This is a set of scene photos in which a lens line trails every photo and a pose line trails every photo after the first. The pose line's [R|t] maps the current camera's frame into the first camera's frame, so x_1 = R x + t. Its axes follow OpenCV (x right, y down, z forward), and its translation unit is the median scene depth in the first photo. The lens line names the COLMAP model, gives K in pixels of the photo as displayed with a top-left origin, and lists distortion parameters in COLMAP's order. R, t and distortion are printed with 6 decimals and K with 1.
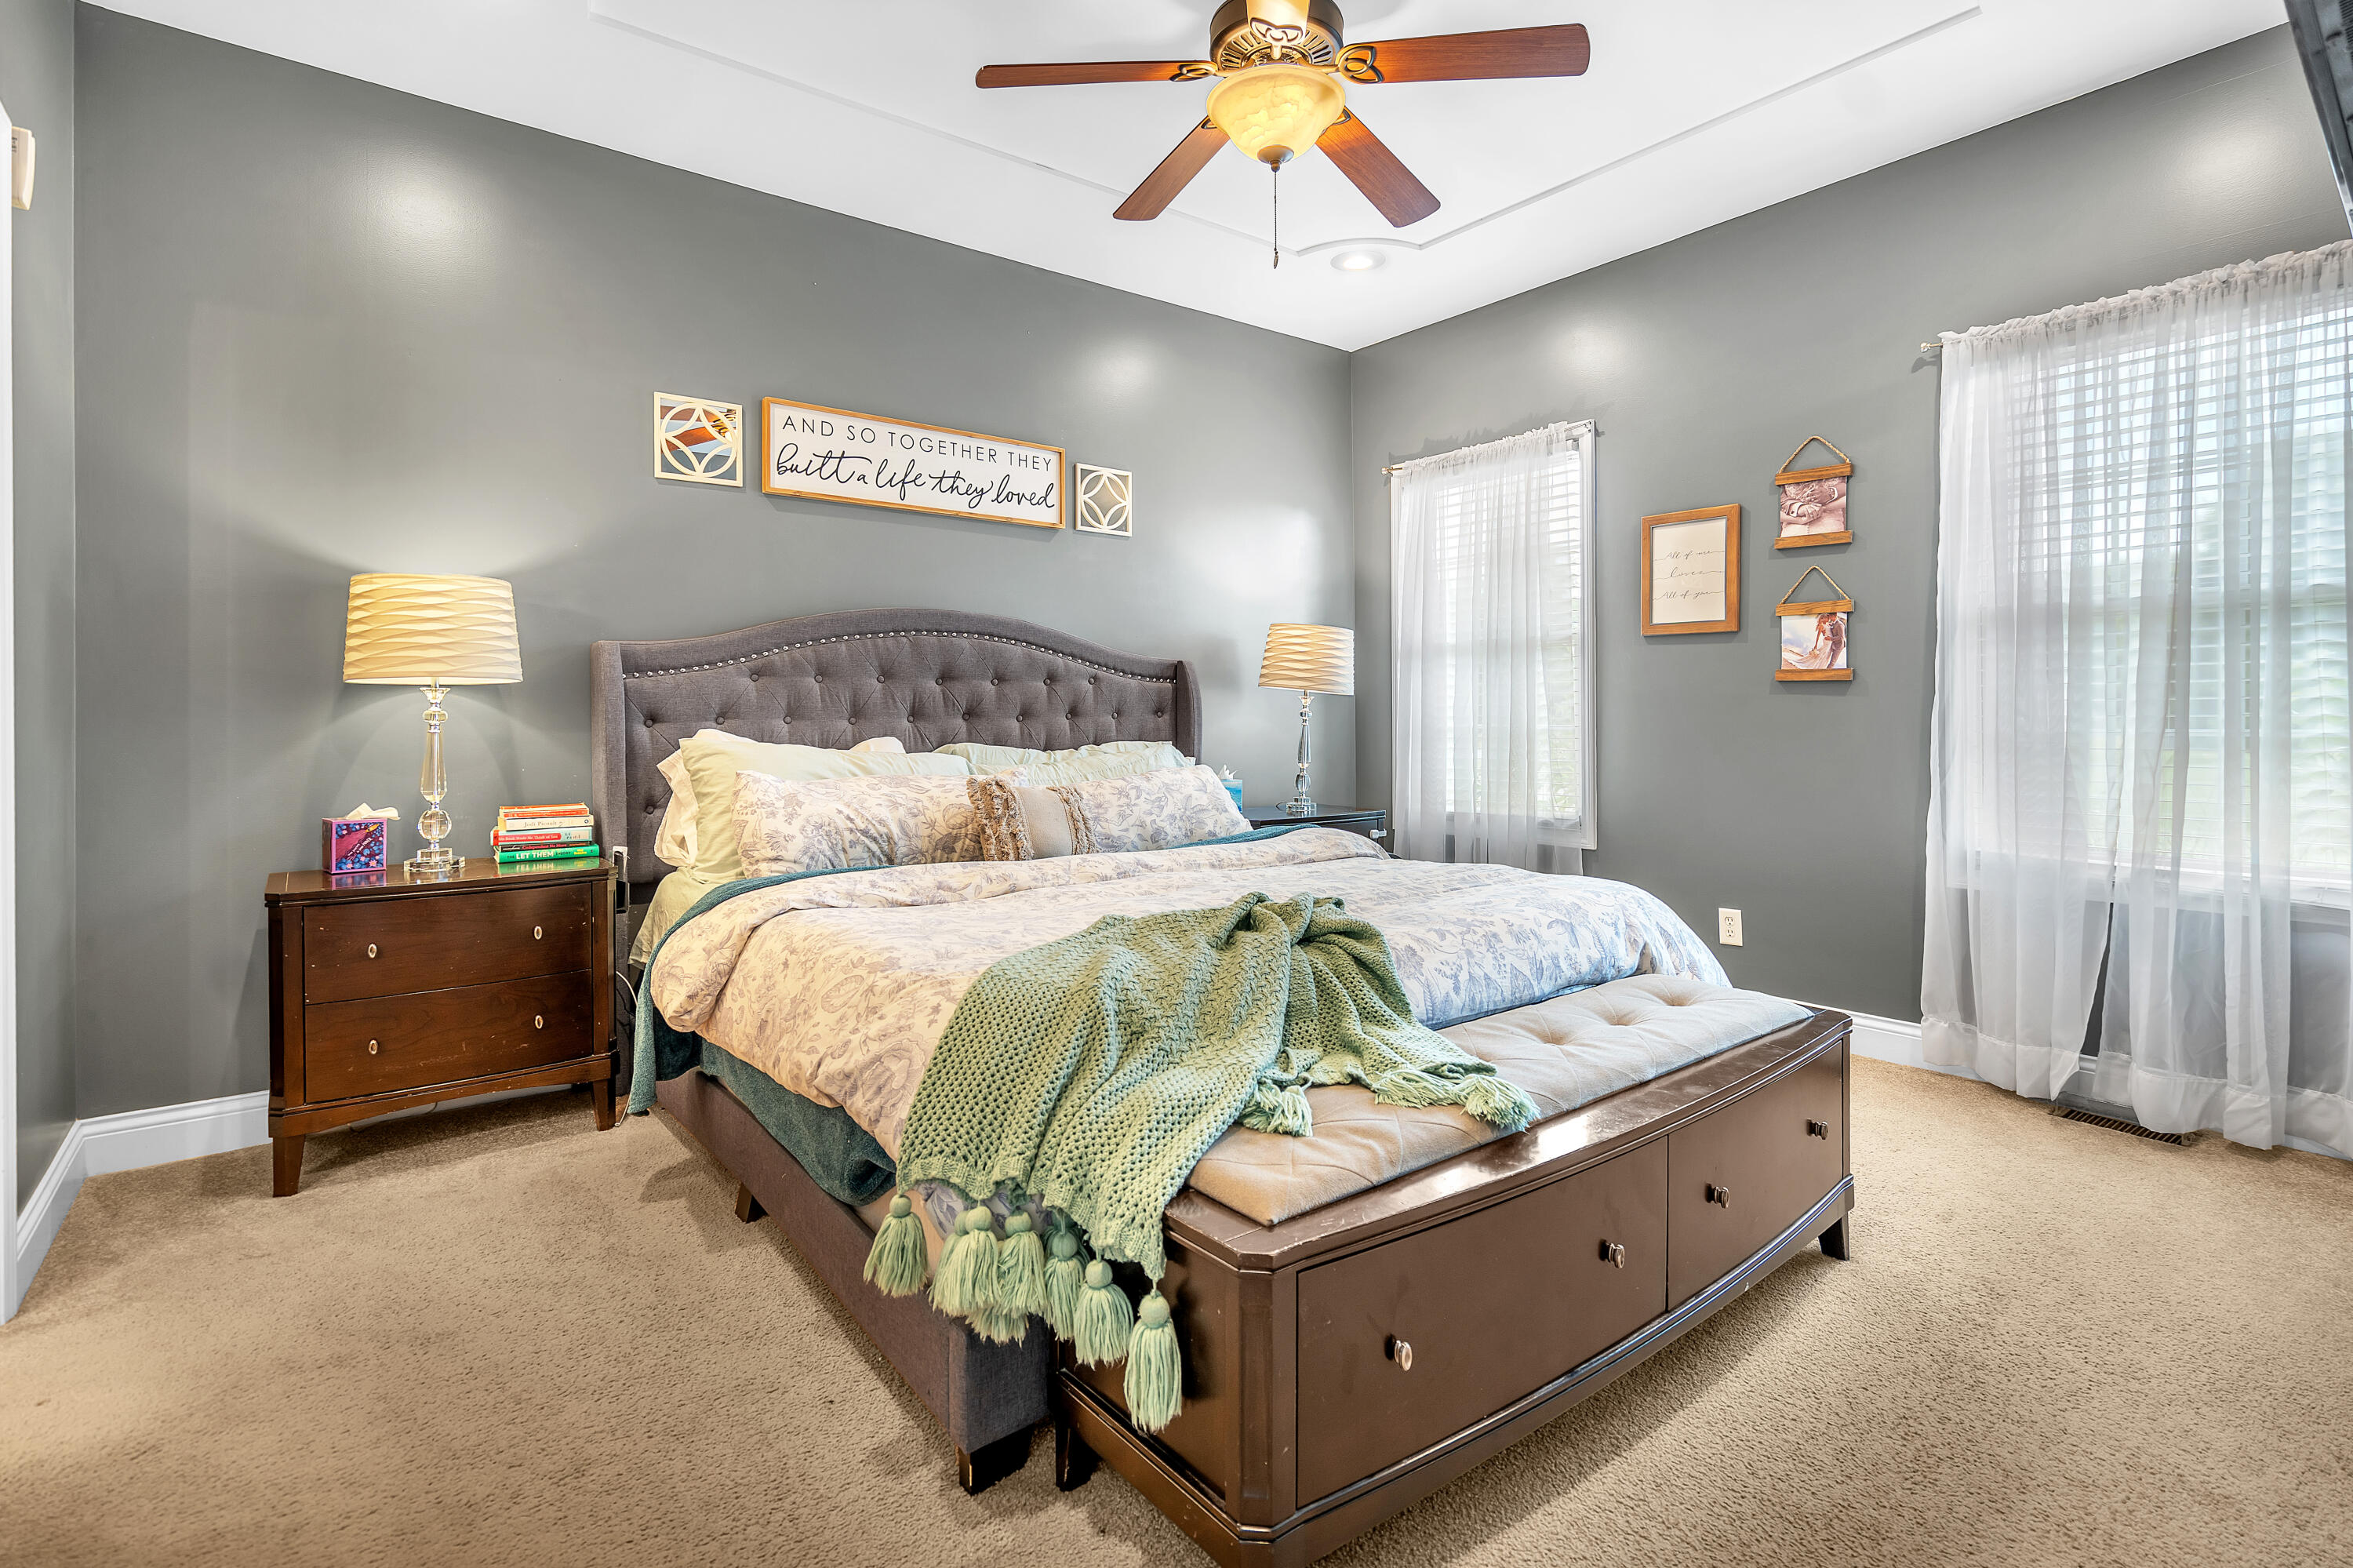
lens RADIAL K [[1104.1, 0, 1223.5], [0, 1104.1, 730.5], [0, 0, 1]] dist [-0.010306, 0.001551]
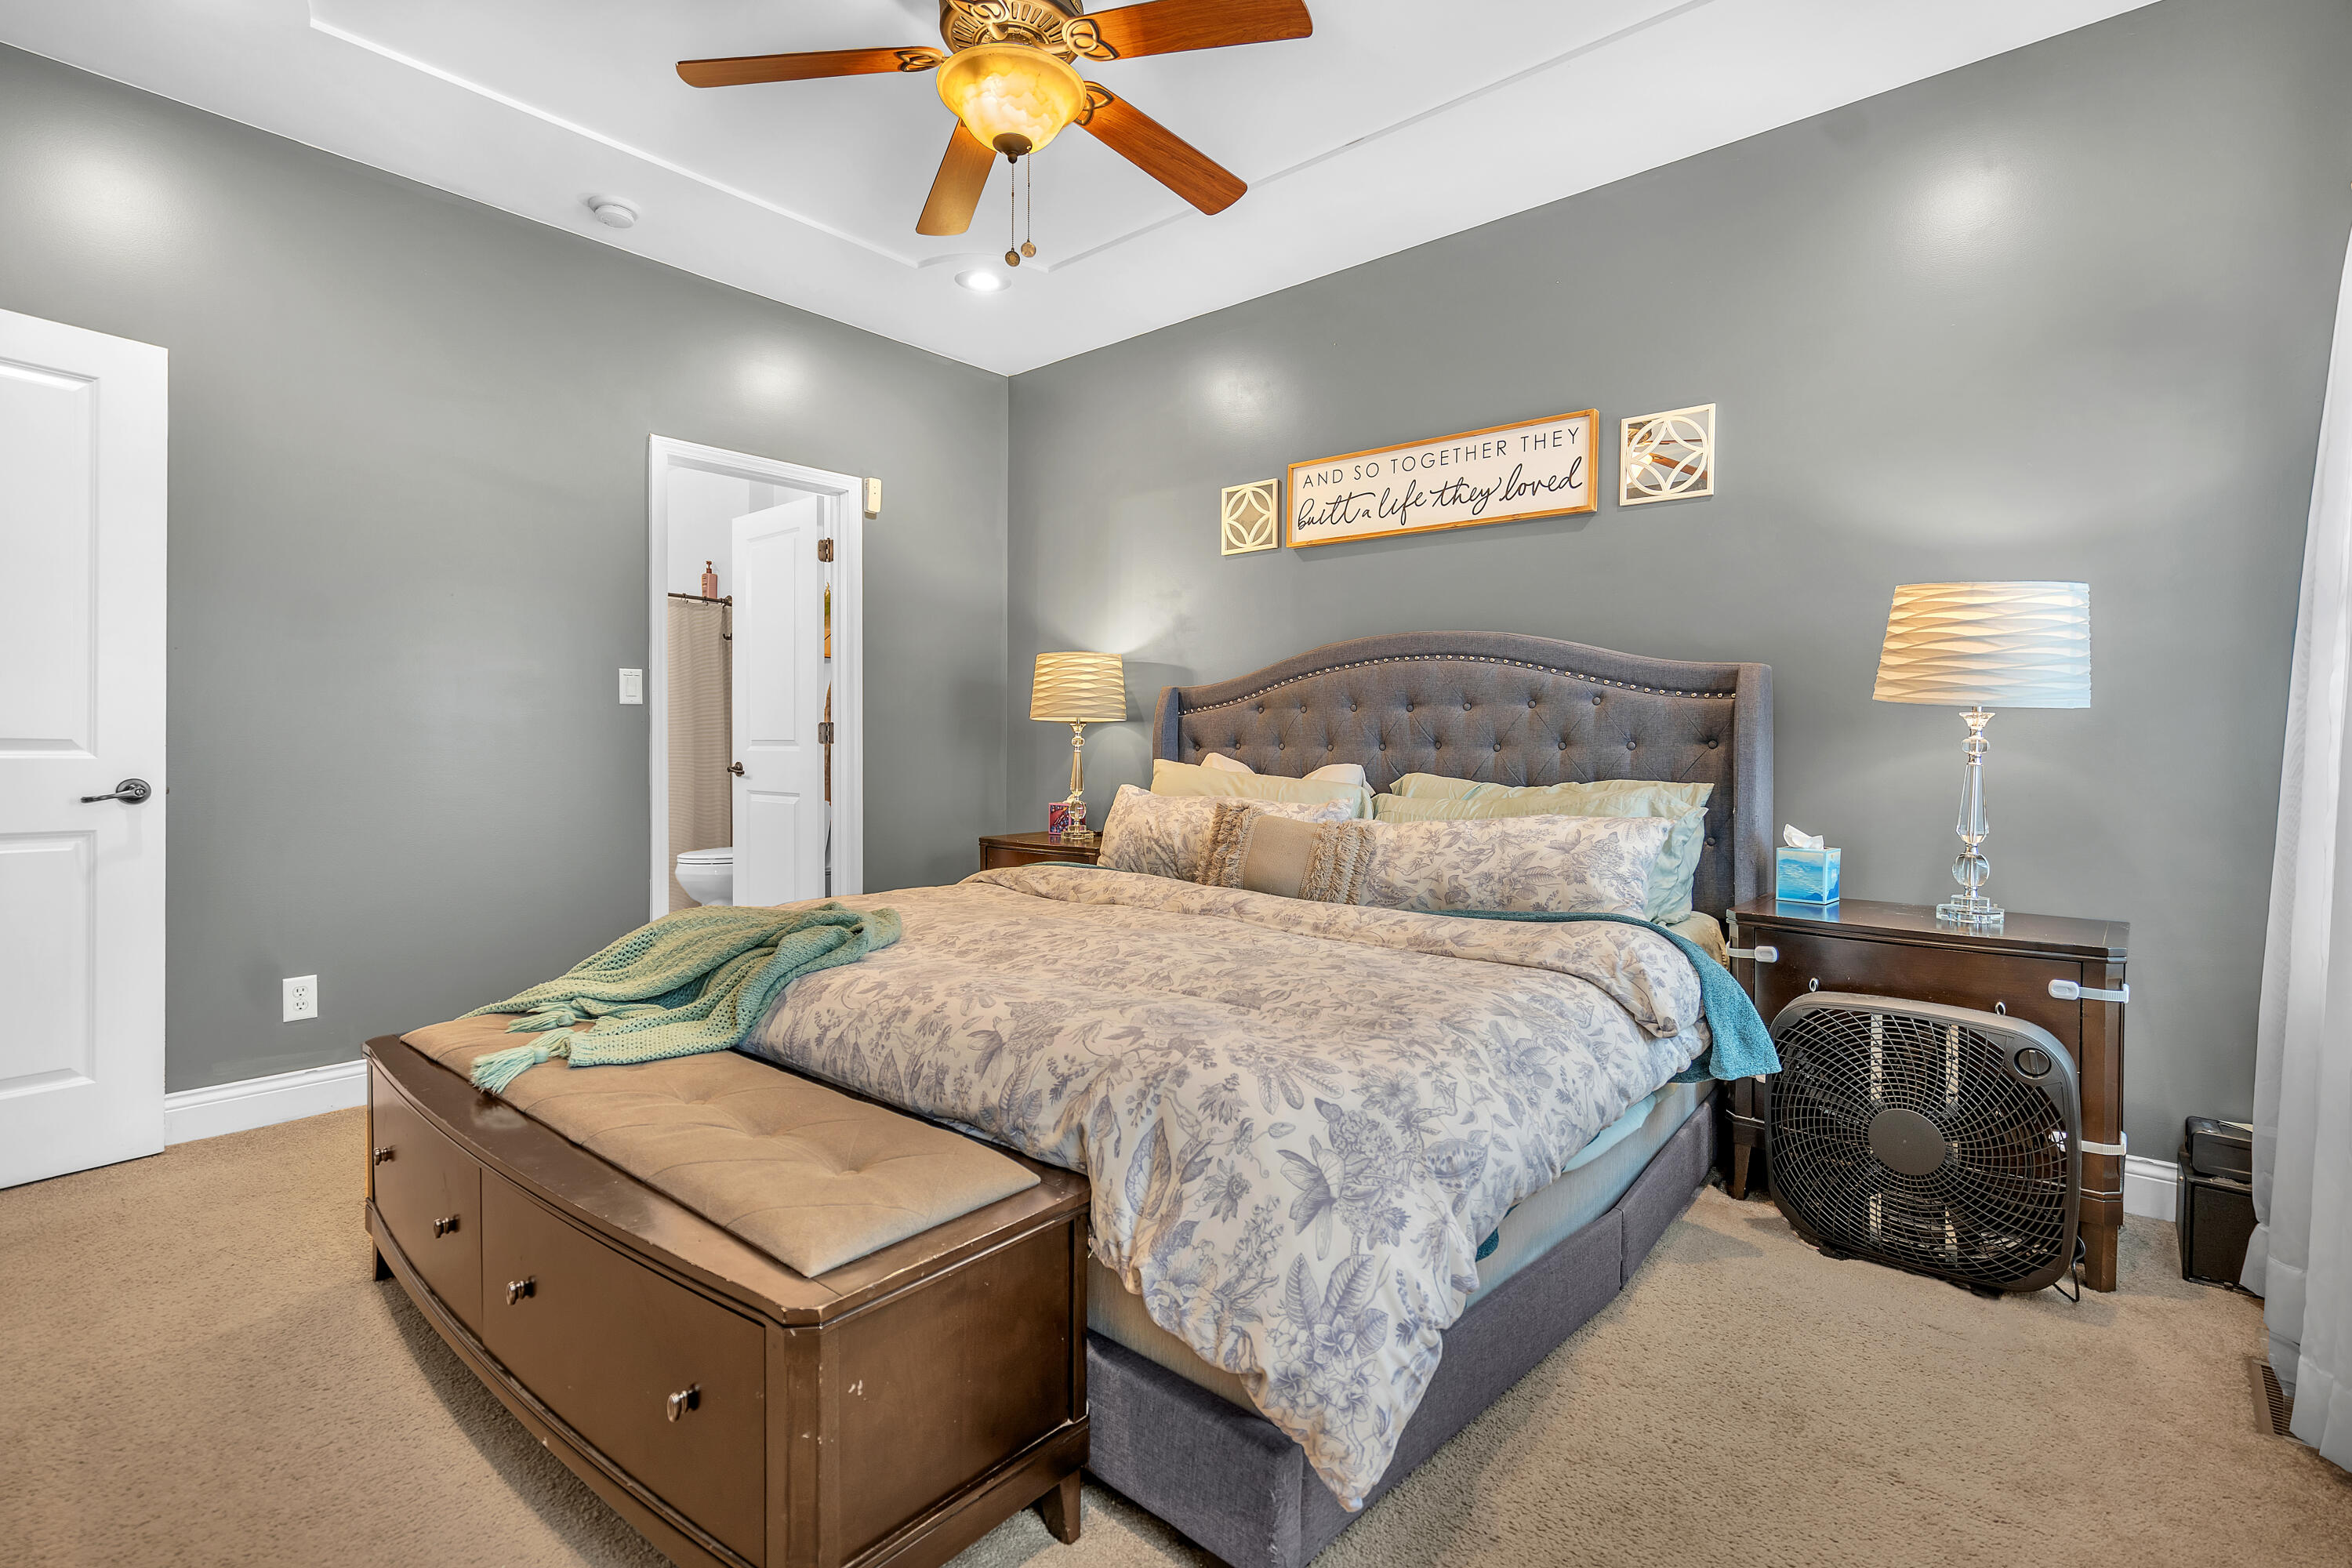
lens RADIAL K [[1103.6, 0, 1179.9], [0, 1103.6, 767.4], [0, 0, 1]] dist [-0.010306, 0.001551]
pose [[0.193680, 0.026760, -0.980700, 0.652246], [-0.017919, 0.999558, 0.023736, -0.011952], [0.980901, 0.012976, 0.194074, 0.623878]]
